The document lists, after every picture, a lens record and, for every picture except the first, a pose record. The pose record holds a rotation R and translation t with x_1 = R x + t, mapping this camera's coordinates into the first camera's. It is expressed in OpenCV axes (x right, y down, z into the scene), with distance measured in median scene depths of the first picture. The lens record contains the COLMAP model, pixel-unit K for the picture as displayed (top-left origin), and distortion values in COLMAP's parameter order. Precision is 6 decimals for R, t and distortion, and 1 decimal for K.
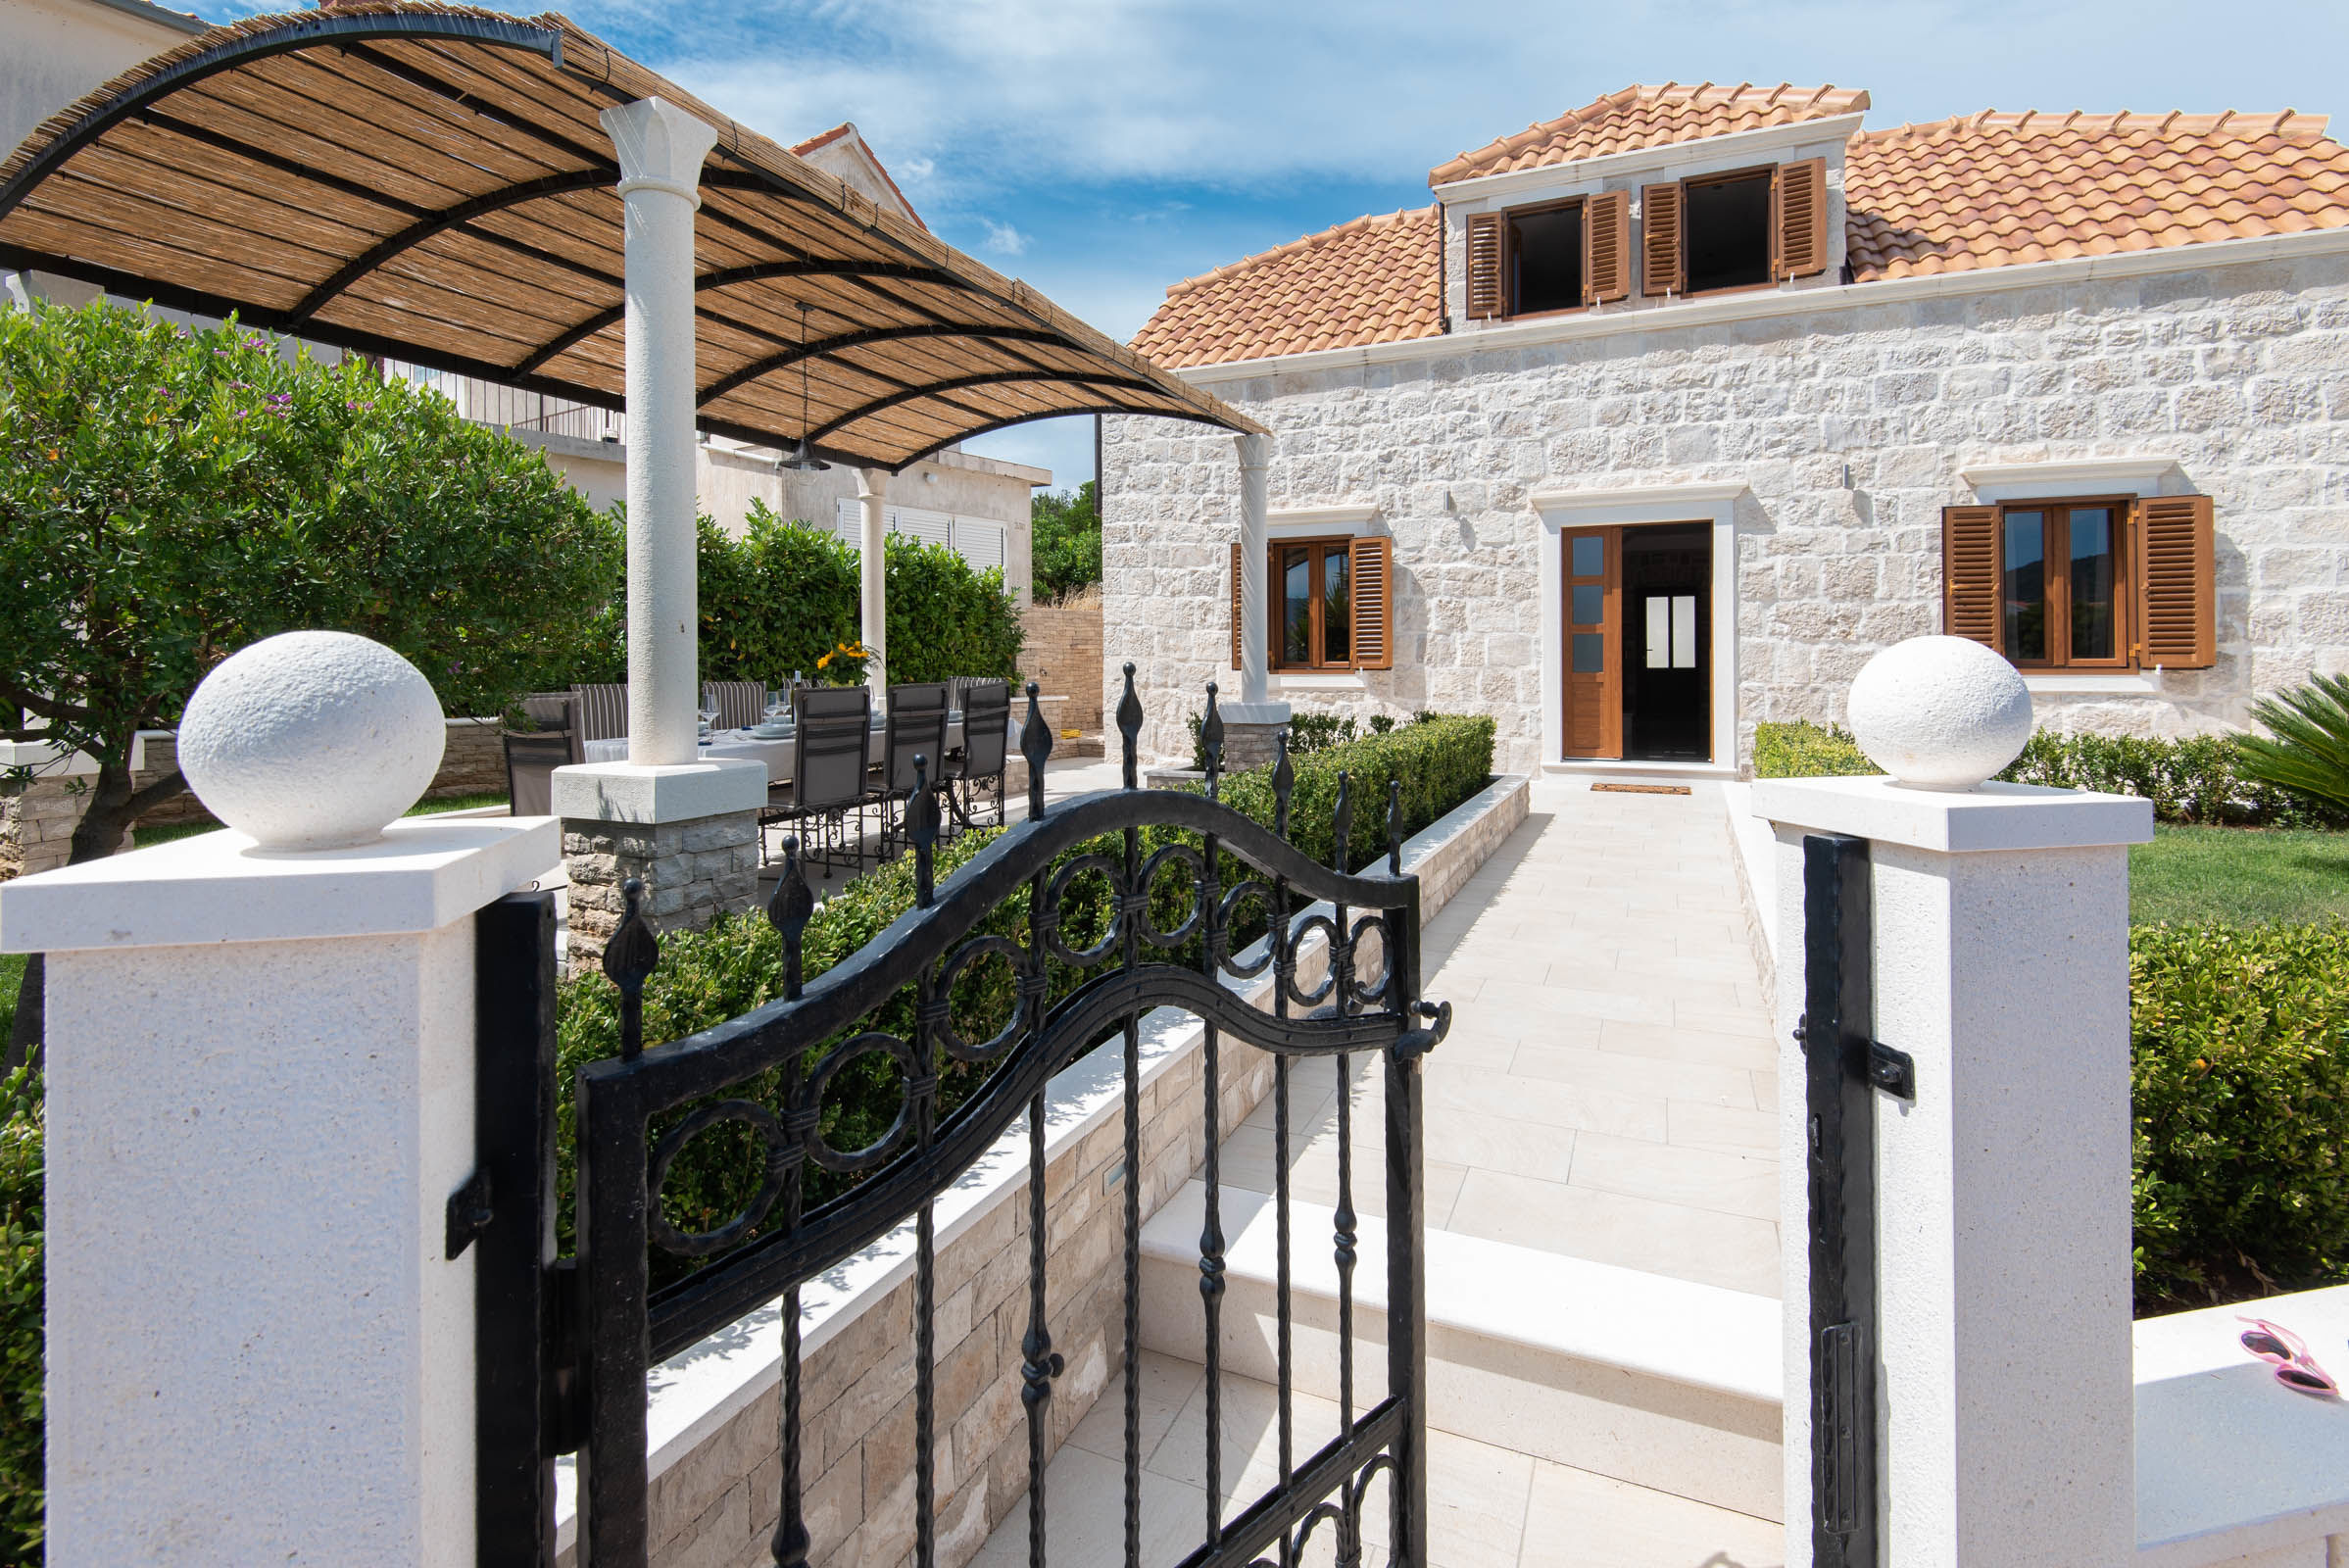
lens RADIAL K [[1100.7, 0, 1176.2], [0, 1100.7, 681.6], [0, 0, 1]] dist [0.042151, -0.038155]
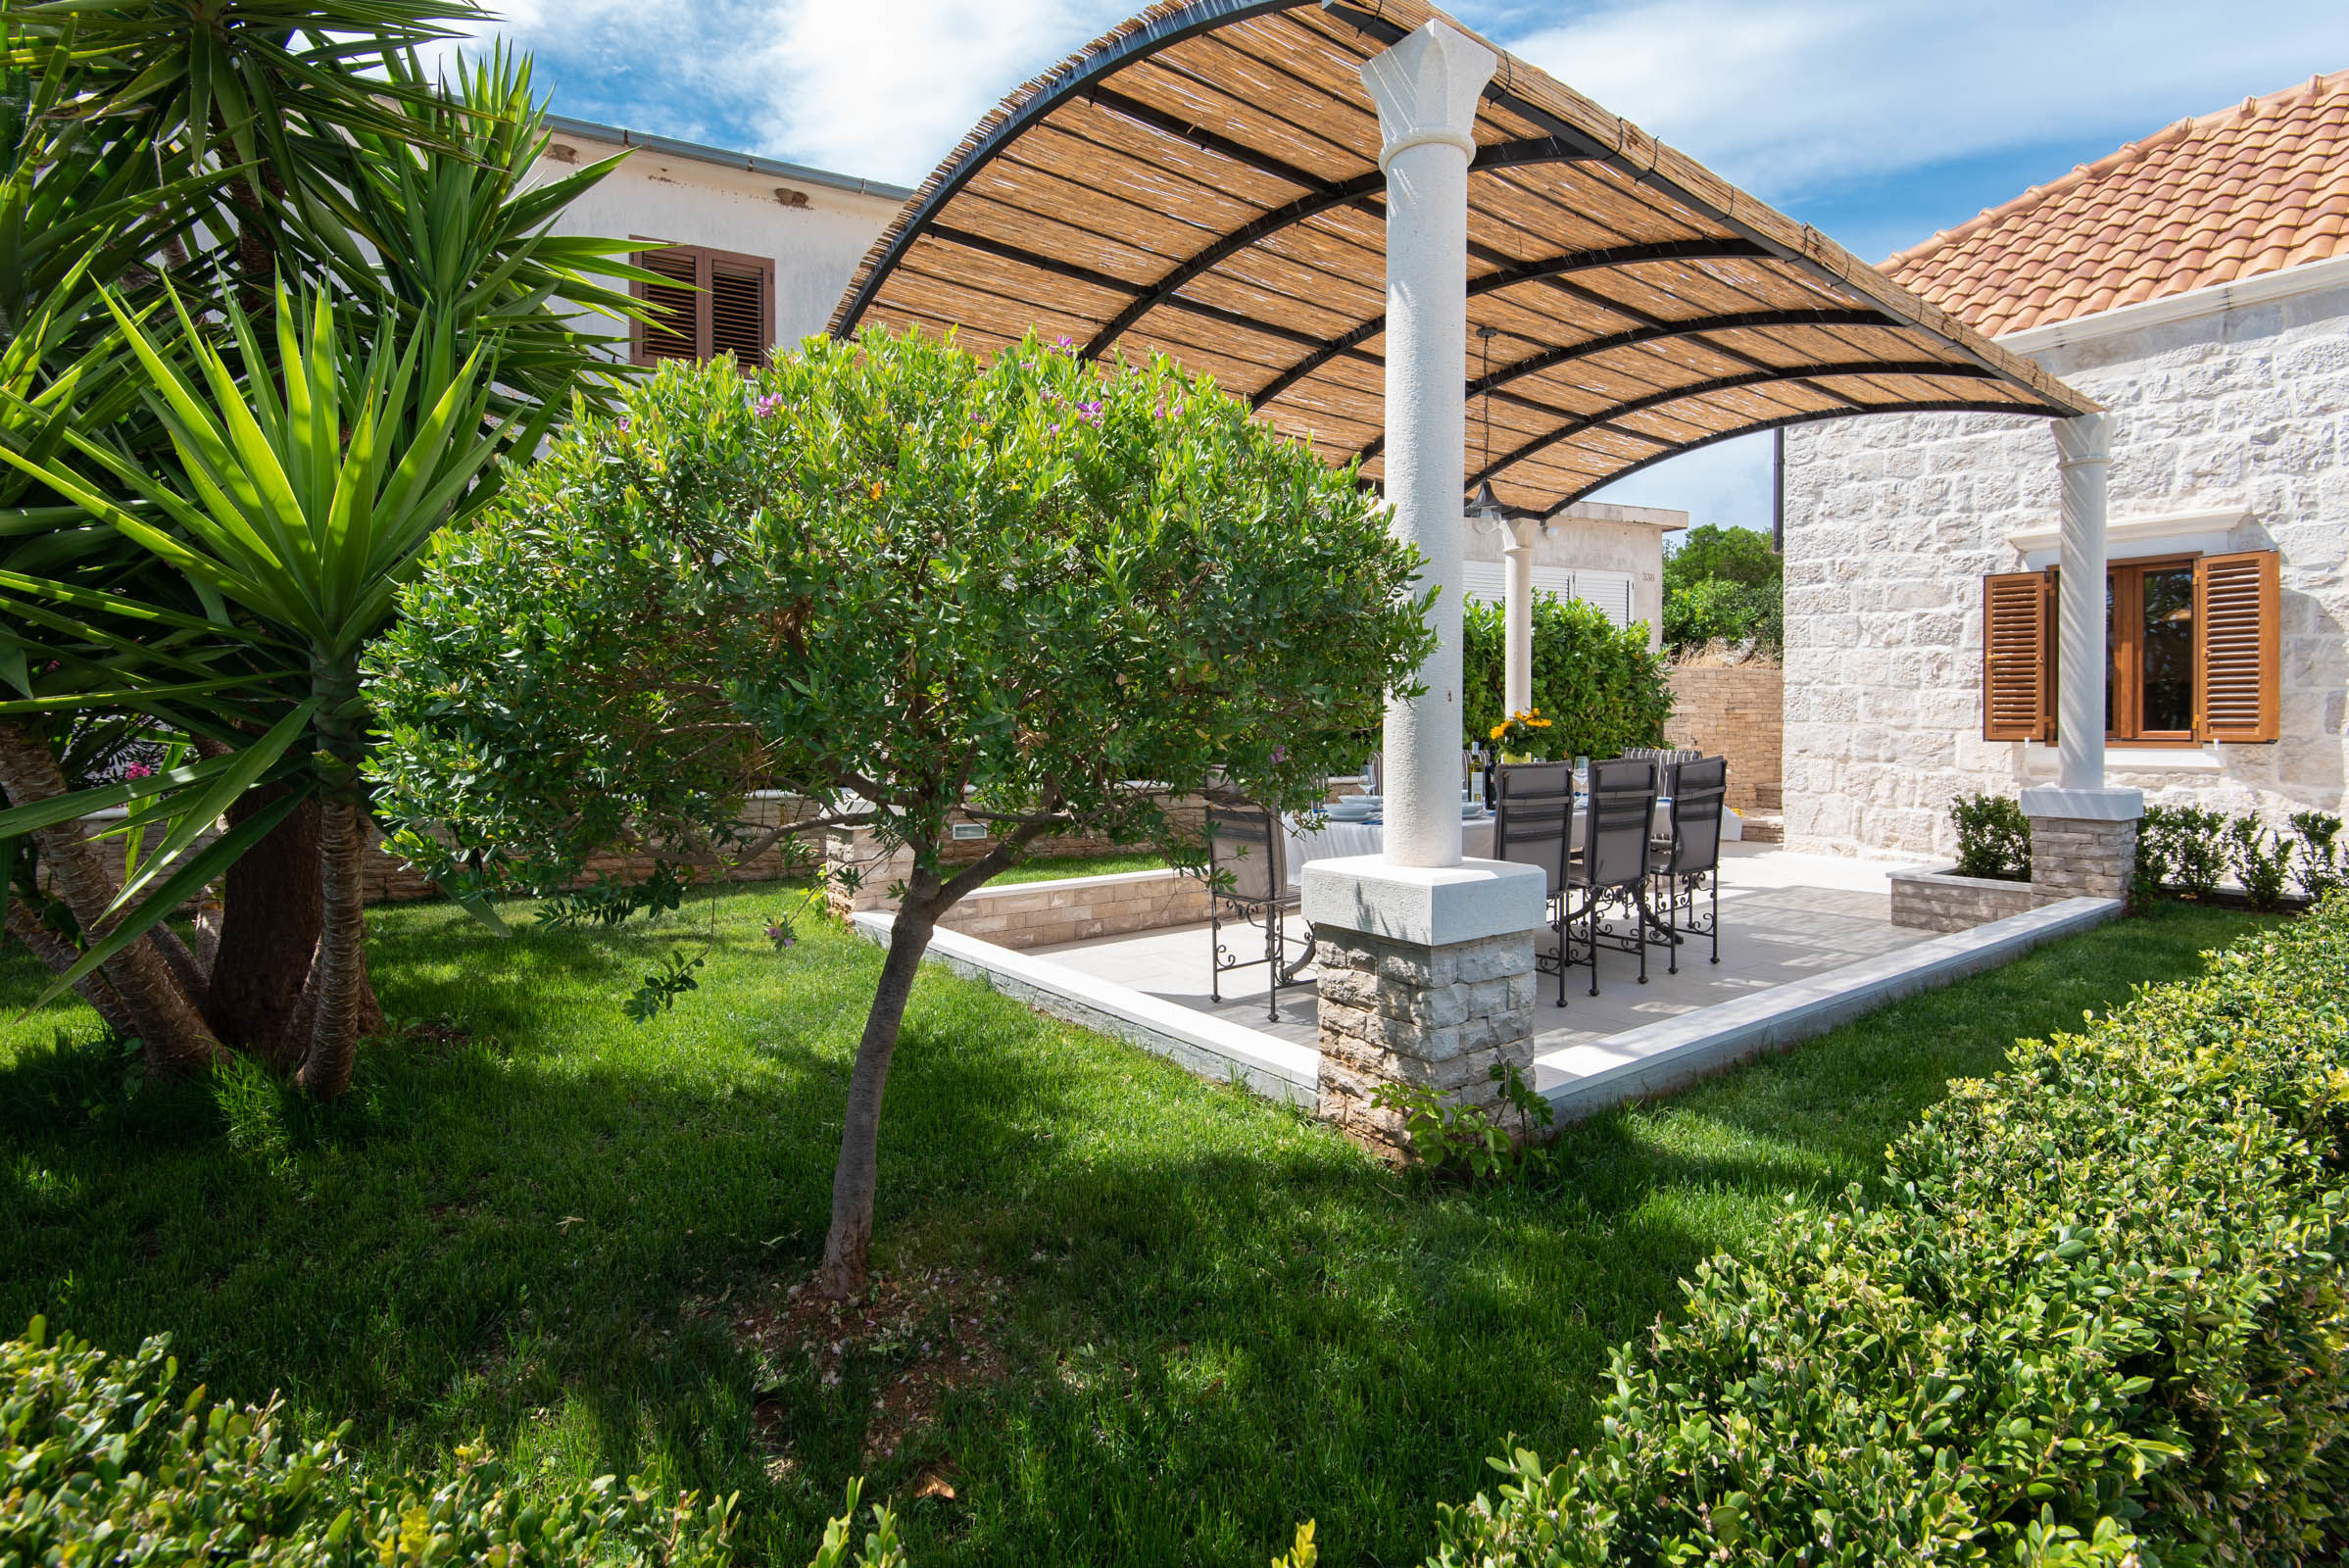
lens RADIAL K [[1080.9, 0, 1174.5], [0, 1080.9, 784.0], [0, 0, 1]] dist [0.001305, -0.007762]
pose [[0.869285, 0.027561, -0.493543, -0.088594], [-0.009948, 0.999218, 0.038278, -0.004845], [0.494211, -0.028365, 0.868879, 0.086439]]
